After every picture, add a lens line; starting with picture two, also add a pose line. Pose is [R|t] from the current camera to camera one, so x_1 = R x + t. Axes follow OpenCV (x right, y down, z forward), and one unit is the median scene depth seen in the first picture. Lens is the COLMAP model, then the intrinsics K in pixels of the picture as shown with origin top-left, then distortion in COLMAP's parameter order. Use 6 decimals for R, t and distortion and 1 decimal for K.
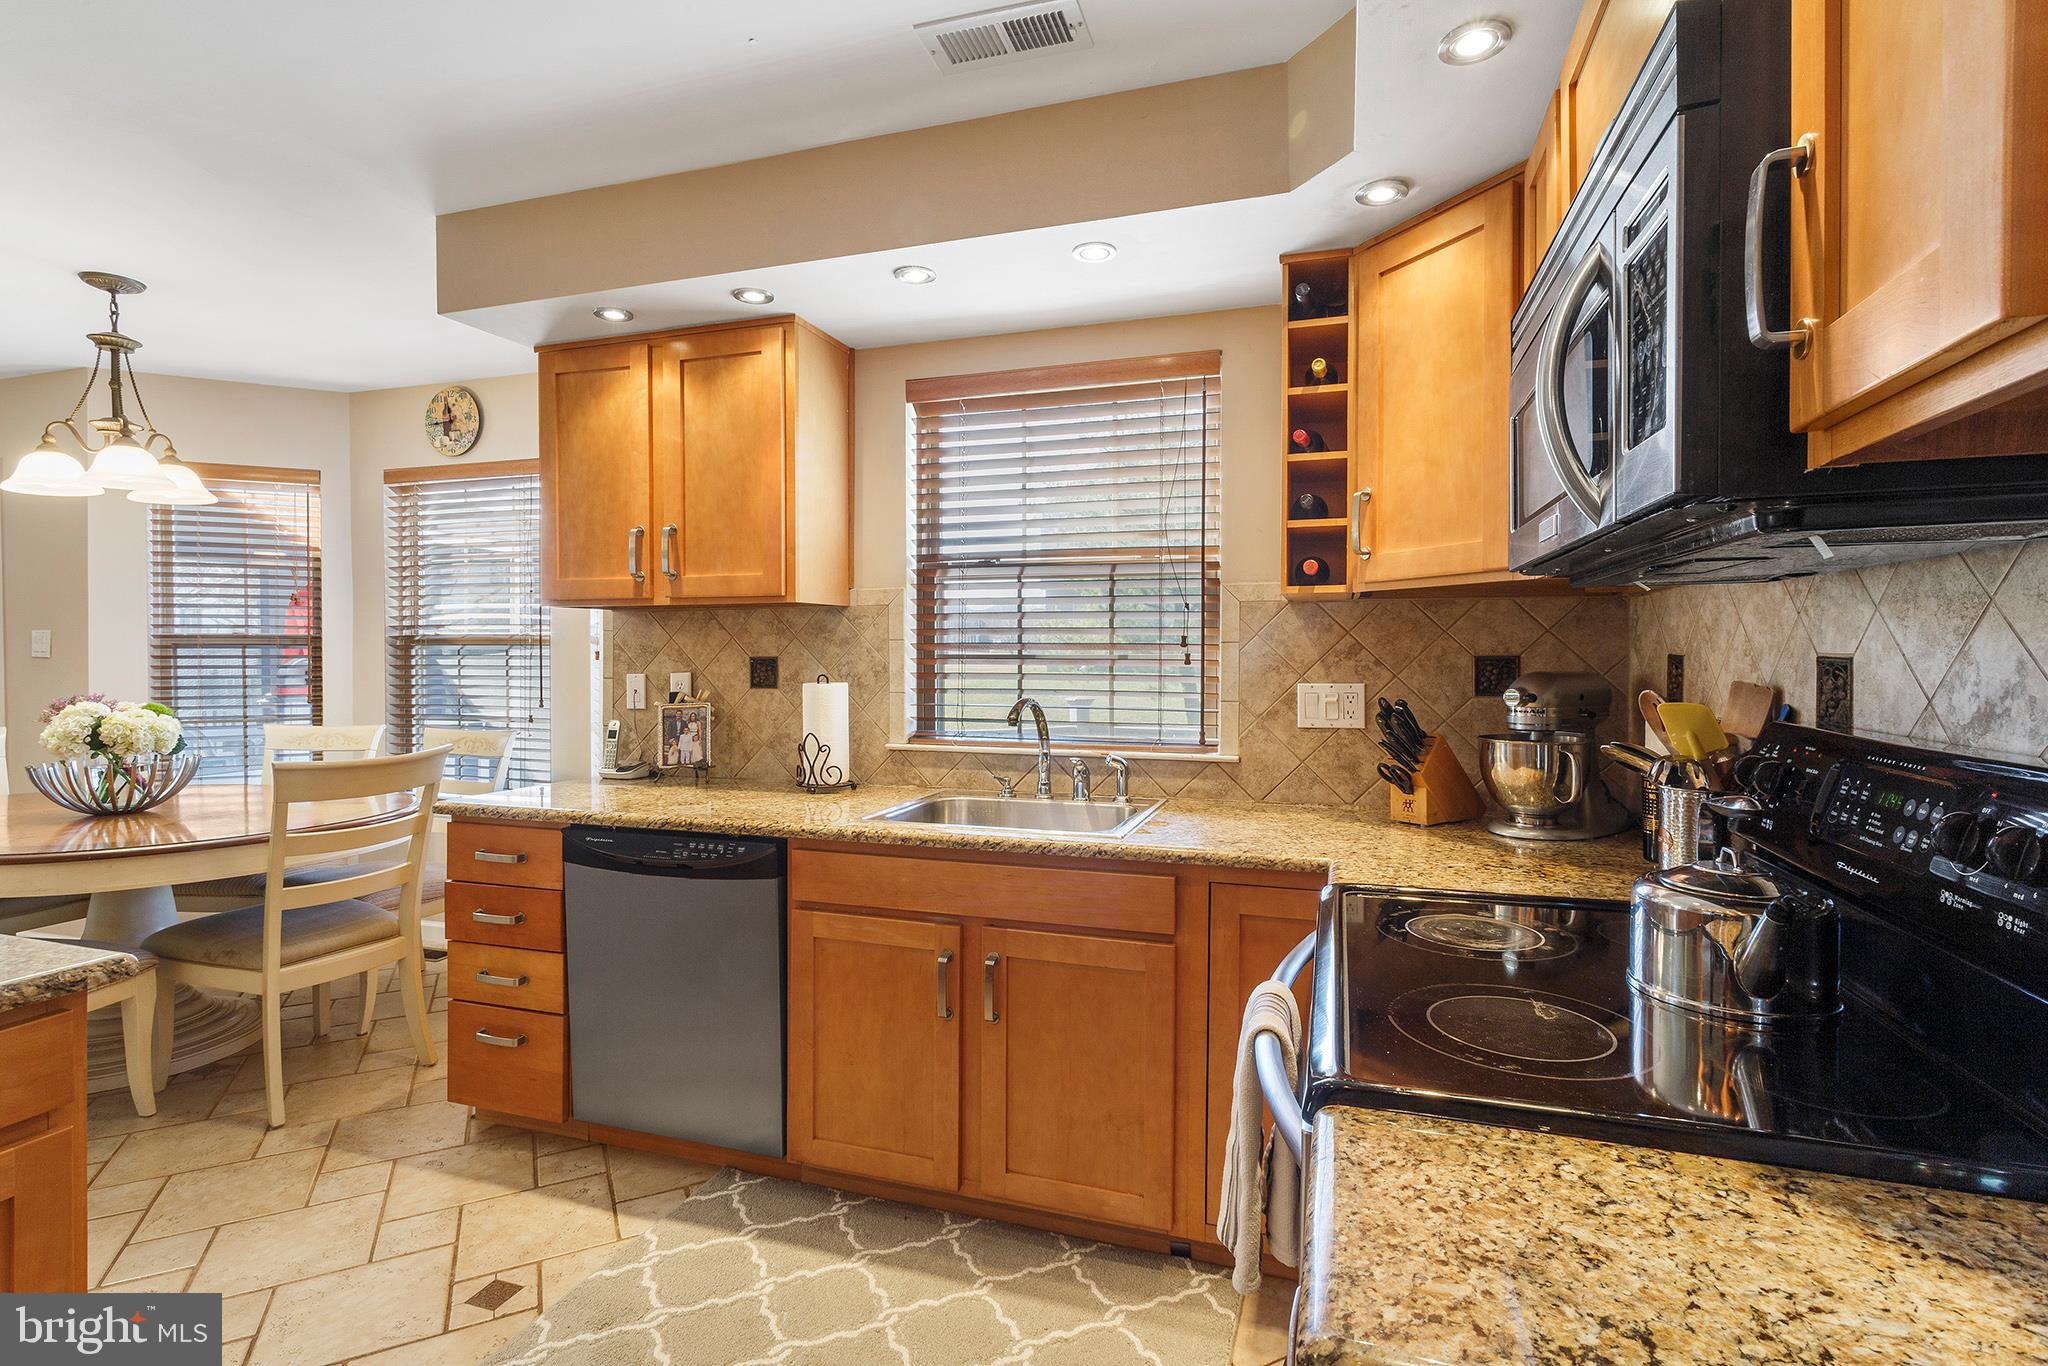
lens RADIAL K [[949.7, 0, 1021.6], [0, 949.7, 666.9], [0, 0, 1]] dist [-0.004241, -0.000161]
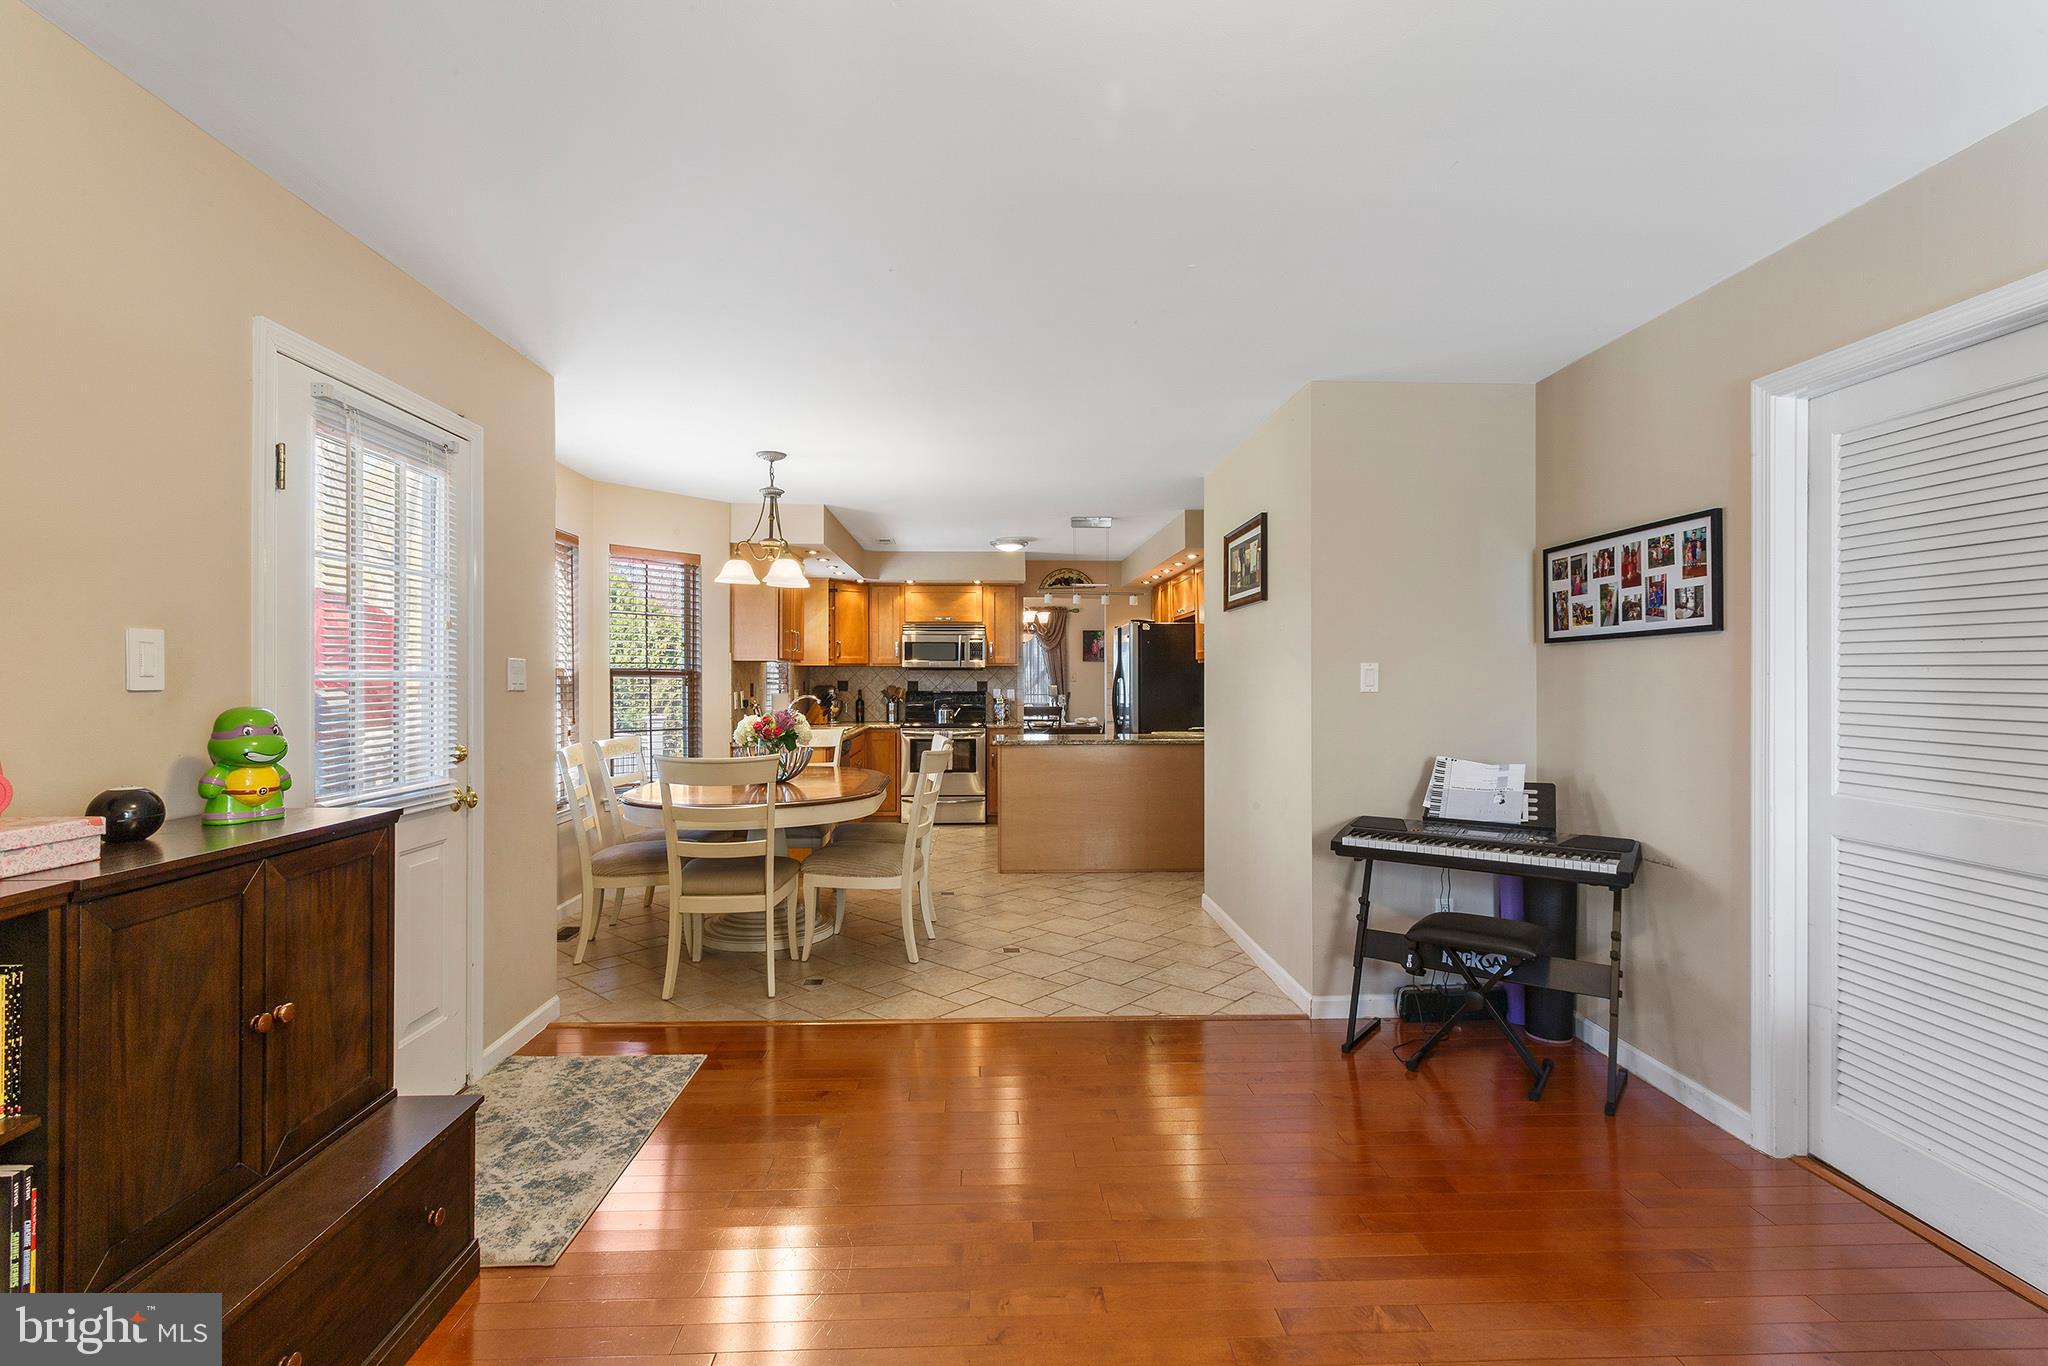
lens RADIAL K [[949.7, 0, 1021.6], [0, 949.7, 666.9], [0, 0, 1]] dist [-0.004241, -0.000161]
pose [[-0.347065, 0.010086, 0.937787, -2.942056], [0.011558, 0.999912, -0.006477, -0.030140], [-0.937770, 0.008591, -0.347151, 1.310412]]
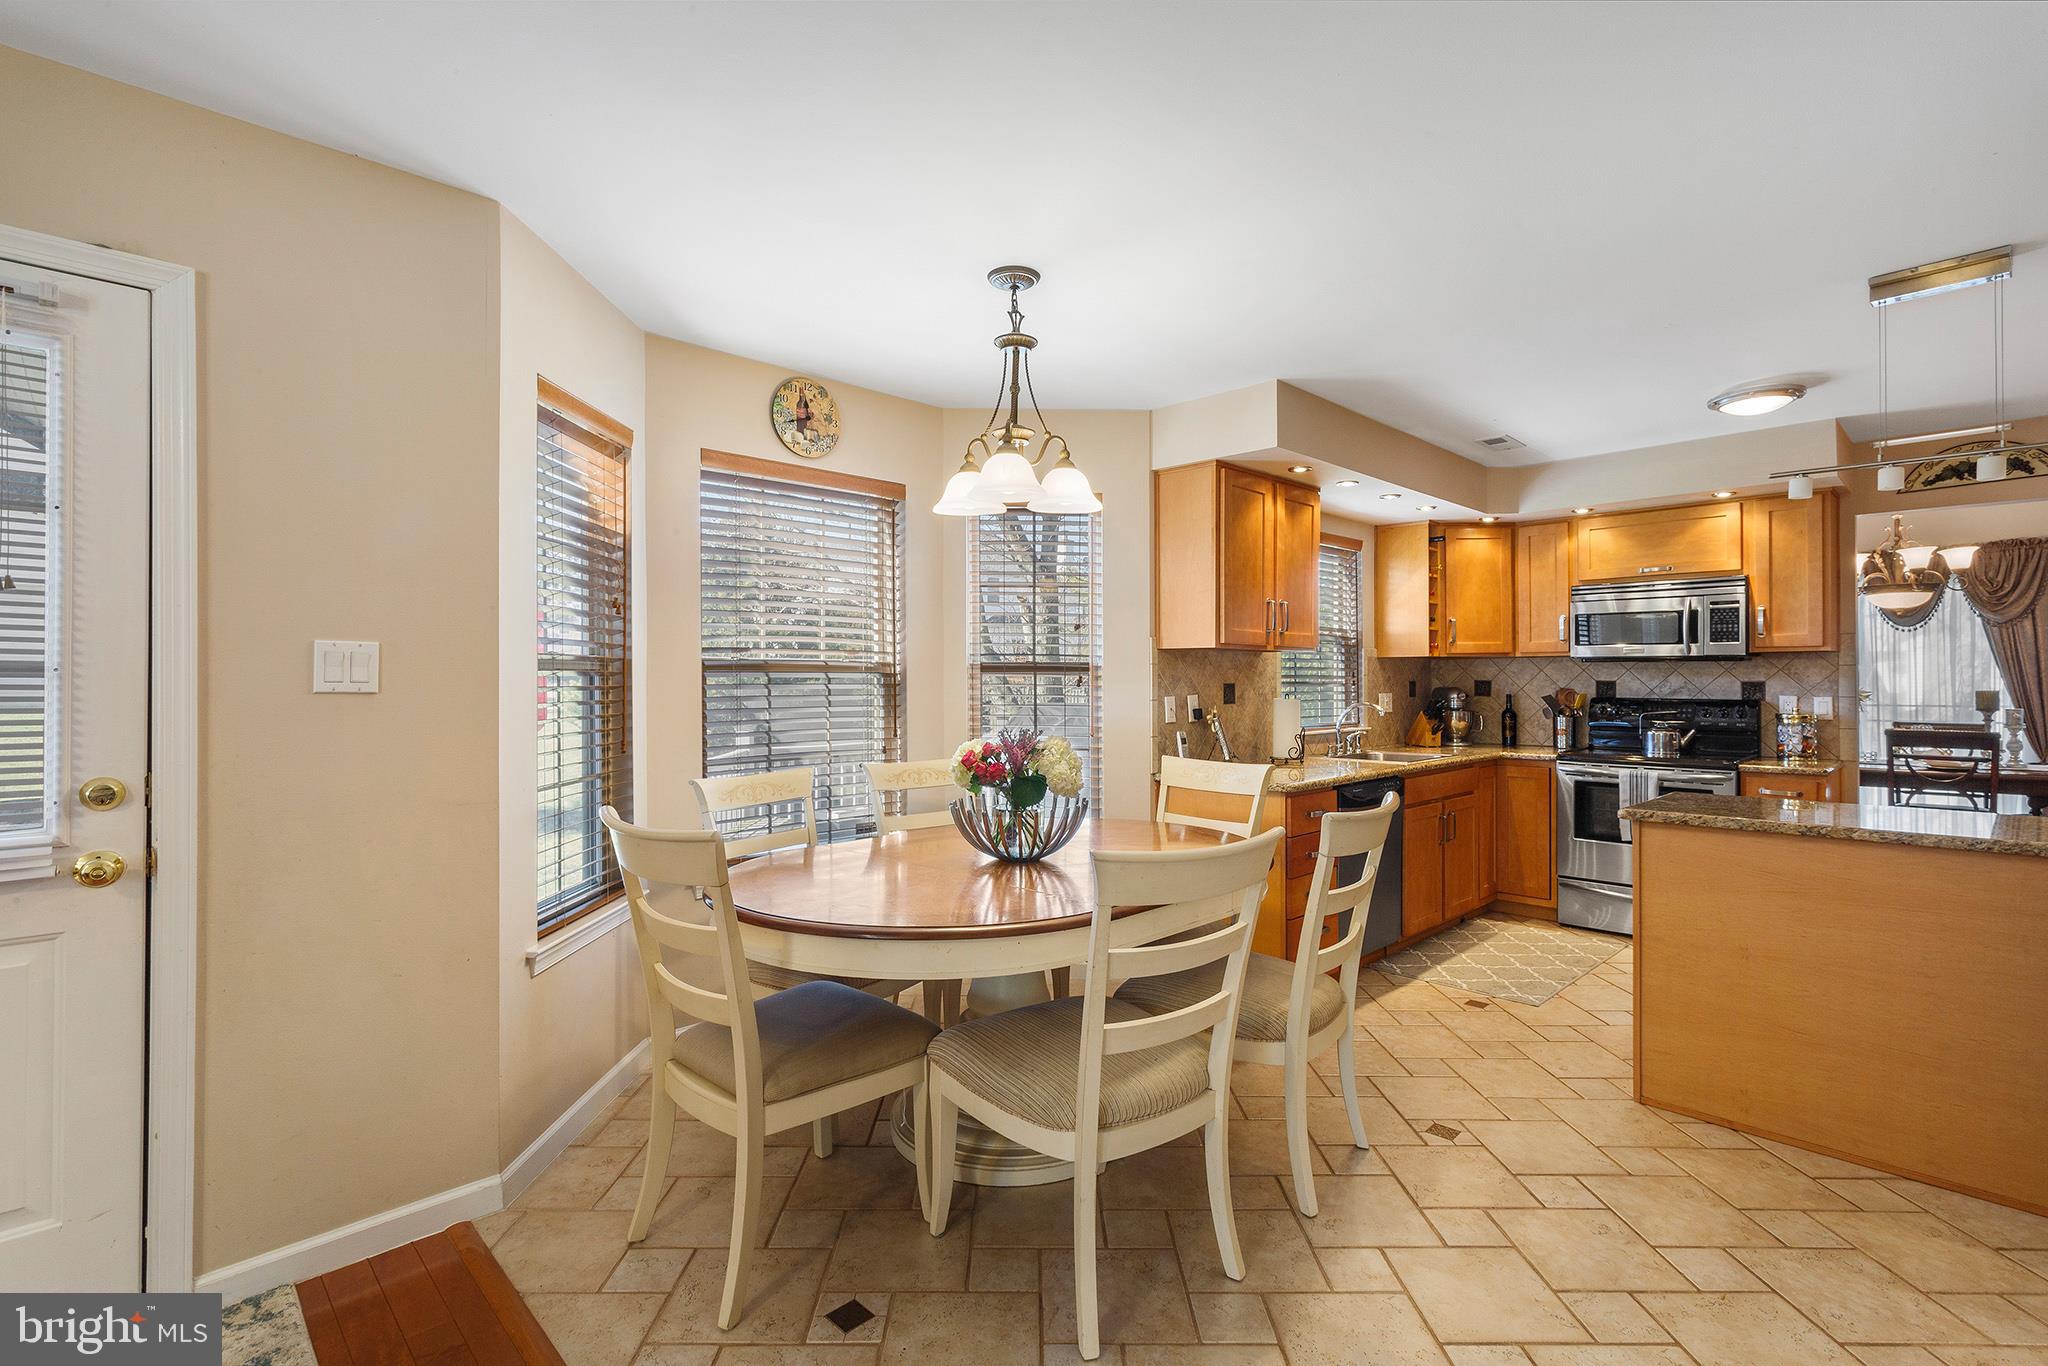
lens RADIAL K [[949.1, 0, 1015.8], [0, 949.1, 676.2], [0, 0, 1]] dist [0.000704, 0.000647]
pose [[0.471683, 0.001871, 0.881766, -1.968994], [0.013414, 0.999867, -0.009297, -0.013732], [-0.881666, 0.016213, 0.471595, 0.640897]]
